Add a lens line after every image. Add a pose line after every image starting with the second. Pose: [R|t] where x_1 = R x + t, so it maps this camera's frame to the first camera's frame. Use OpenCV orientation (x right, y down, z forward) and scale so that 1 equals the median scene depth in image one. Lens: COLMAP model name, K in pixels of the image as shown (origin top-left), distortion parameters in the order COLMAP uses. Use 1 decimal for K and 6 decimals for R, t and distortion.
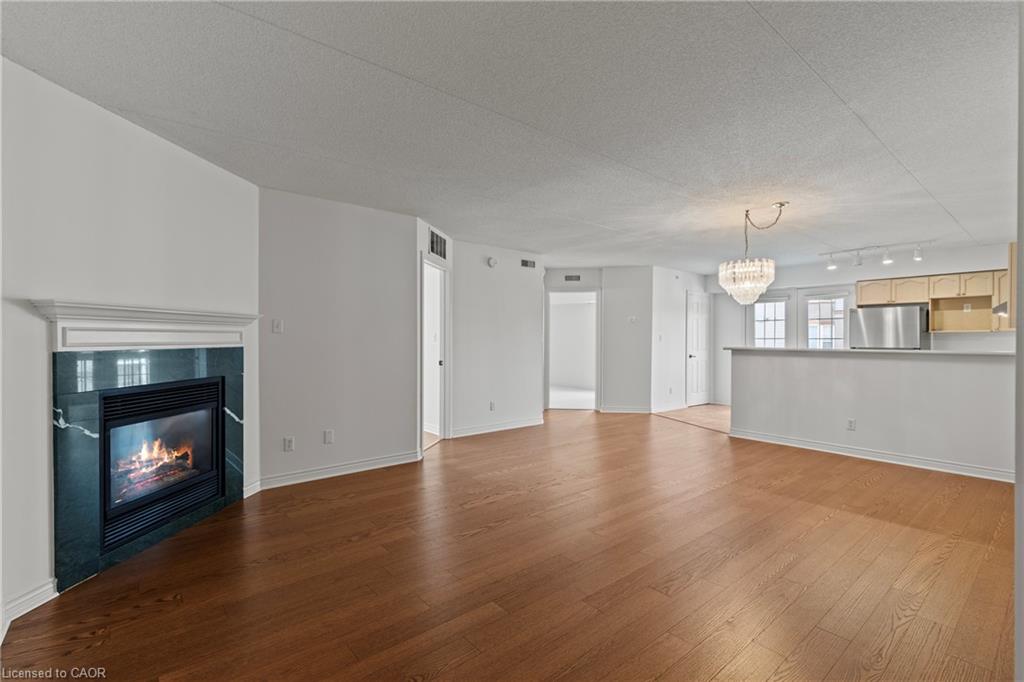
lens RADIAL K [[469.2, 0, 512.0], [0, 469.2, 341.0], [0, 0, 1]] dist [0.000429, 0.000089]
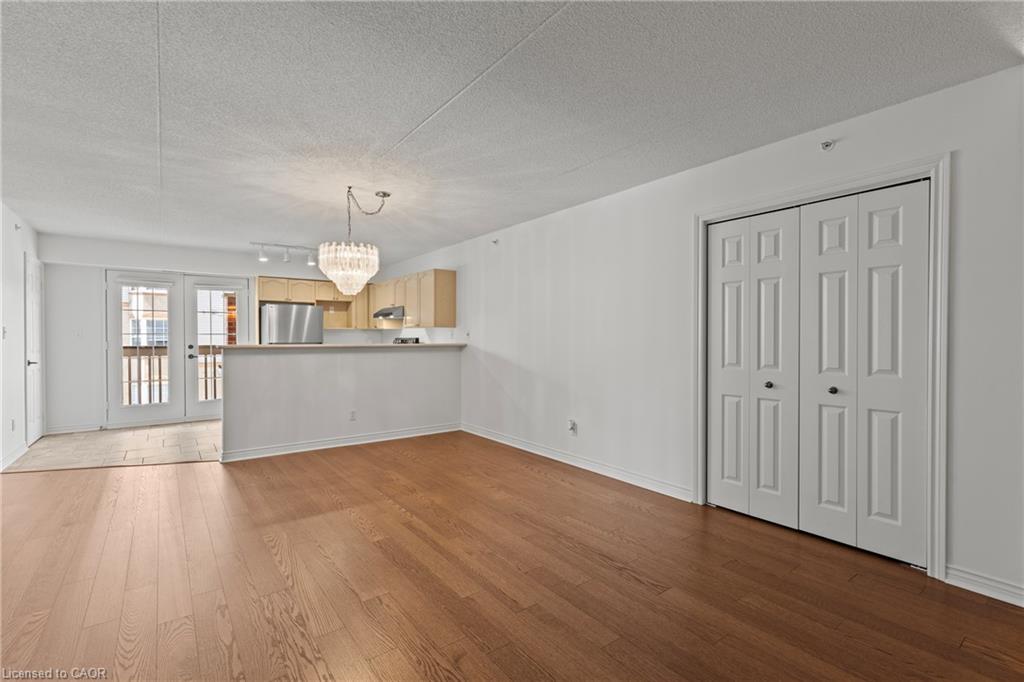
lens RADIAL K [[469.2, 0, 512.0], [0, 469.2, 341.0], [0, 0, 1]] dist [0.000429, 0.000089]
pose [[0.062329, -0.012199, 0.997981, -0.246595], [0.005049, 0.999916, 0.011907, -0.000043], [-0.998043, 0.004296, 0.062385, 0.453066]]
